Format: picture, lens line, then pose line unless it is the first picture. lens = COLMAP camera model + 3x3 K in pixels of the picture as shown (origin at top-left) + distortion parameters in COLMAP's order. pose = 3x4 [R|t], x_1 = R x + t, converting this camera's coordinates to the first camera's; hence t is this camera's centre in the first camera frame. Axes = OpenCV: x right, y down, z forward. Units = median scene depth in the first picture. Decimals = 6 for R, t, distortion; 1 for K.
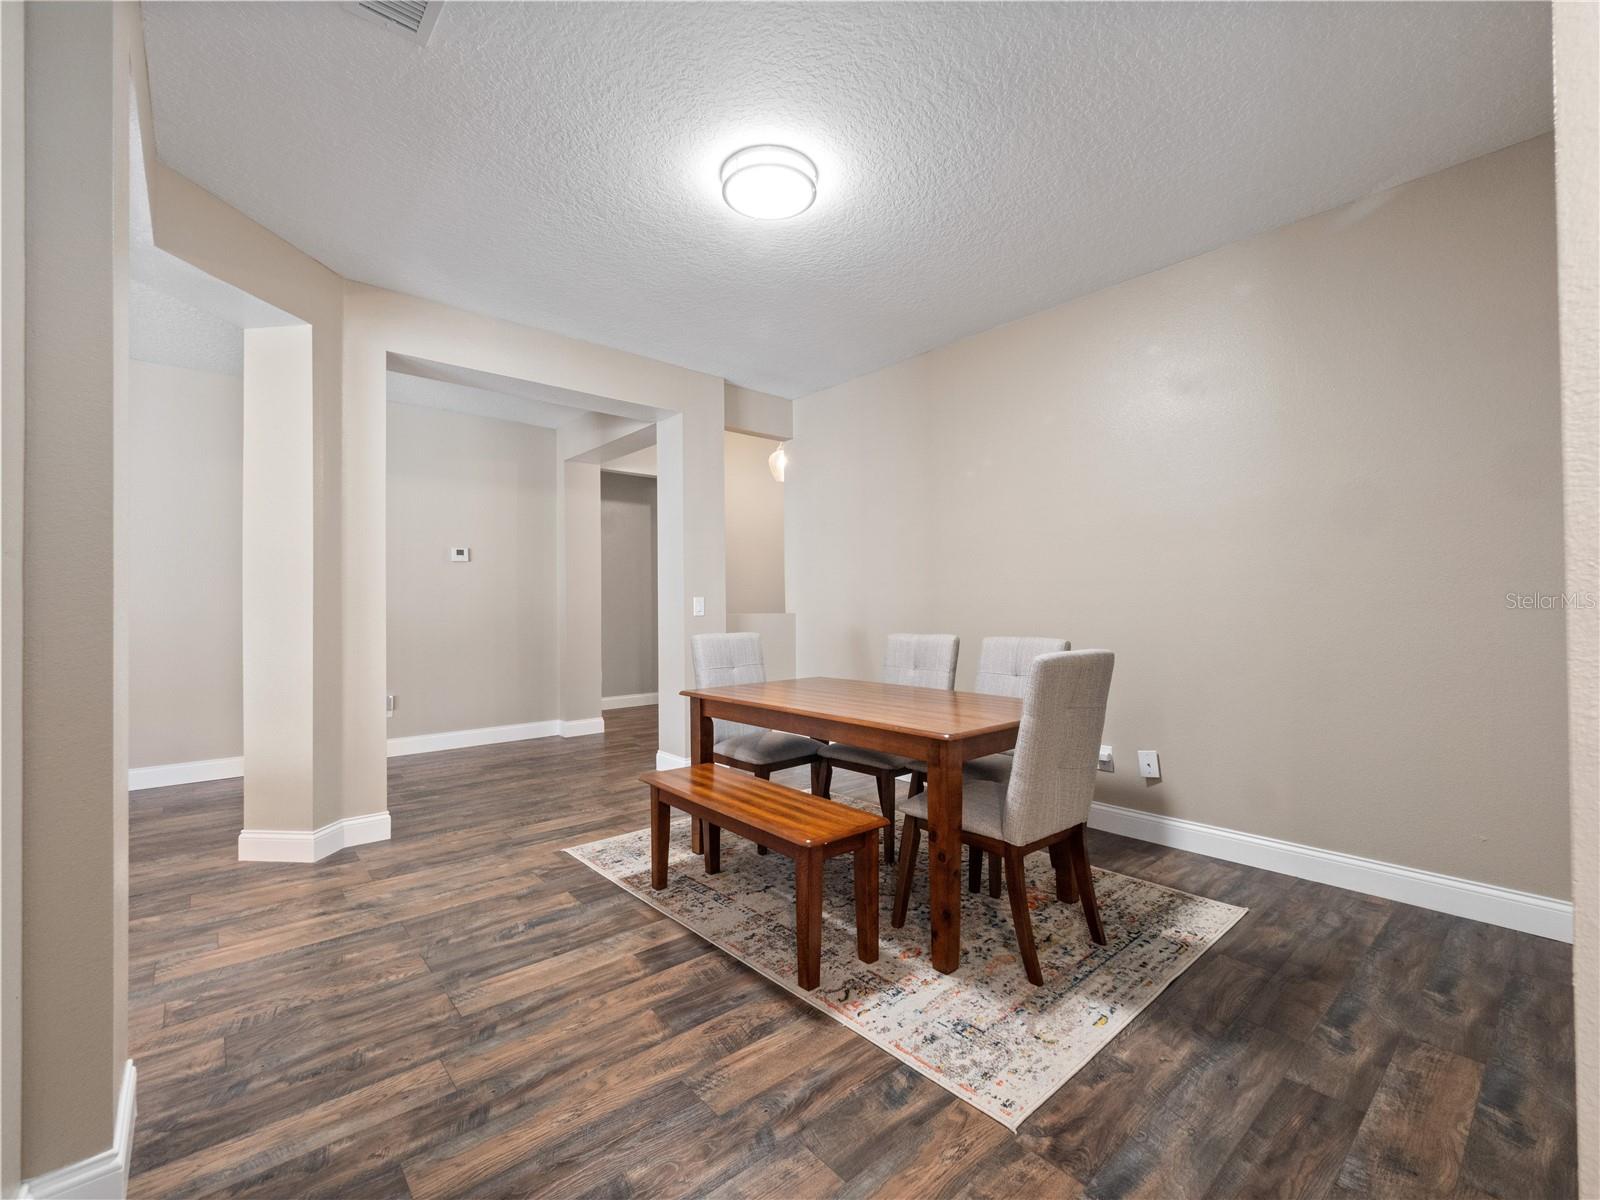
lens RADIAL K [[685.3, 0, 793.7], [0, 685.3, 605.8], [0, 0, 1]] dist [-0.001954, -0.000350]
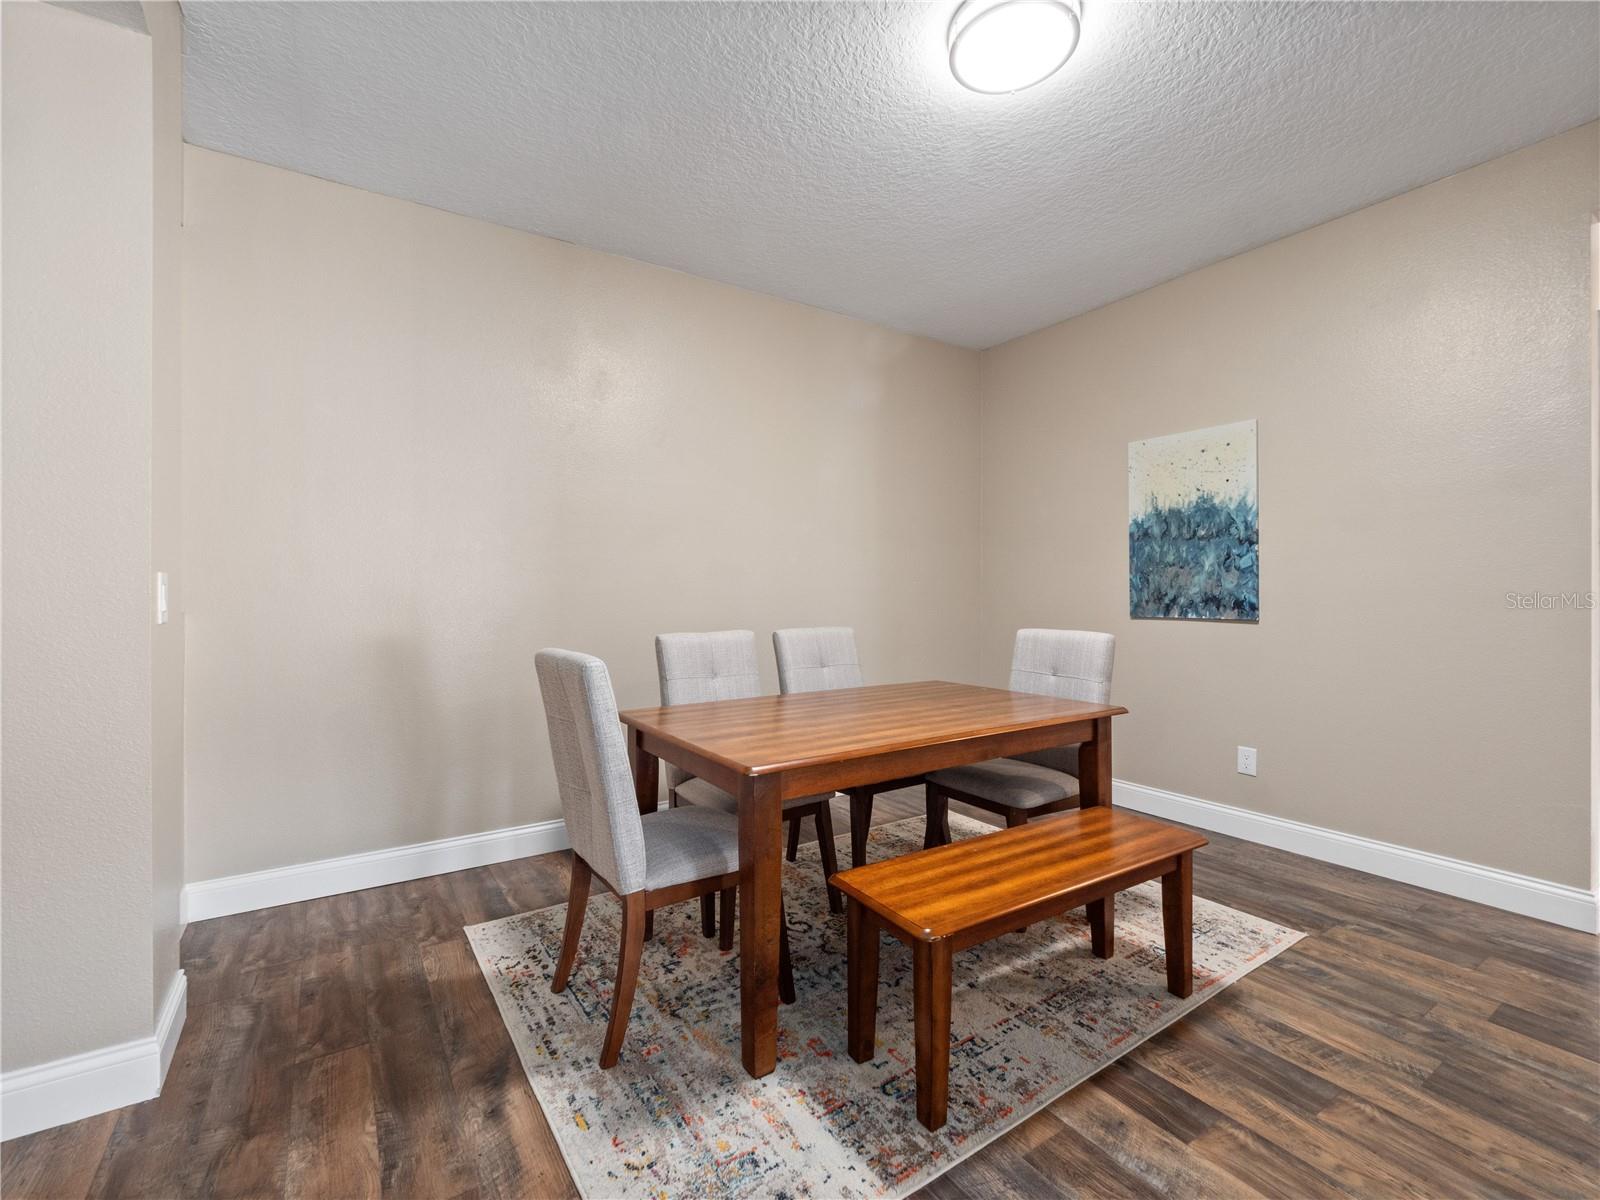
lens RADIAL K [[685.3, 0, 793.7], [0, 685.3, 605.8], [0, 0, 1]] dist [-0.001954, -0.000350]
pose [[0.142572, -0.010158, 0.989732, -0.995819], [-0.007928, 0.999904, 0.011404, 0.006778], [-0.989753, -0.009473, 0.142478, 1.401387]]
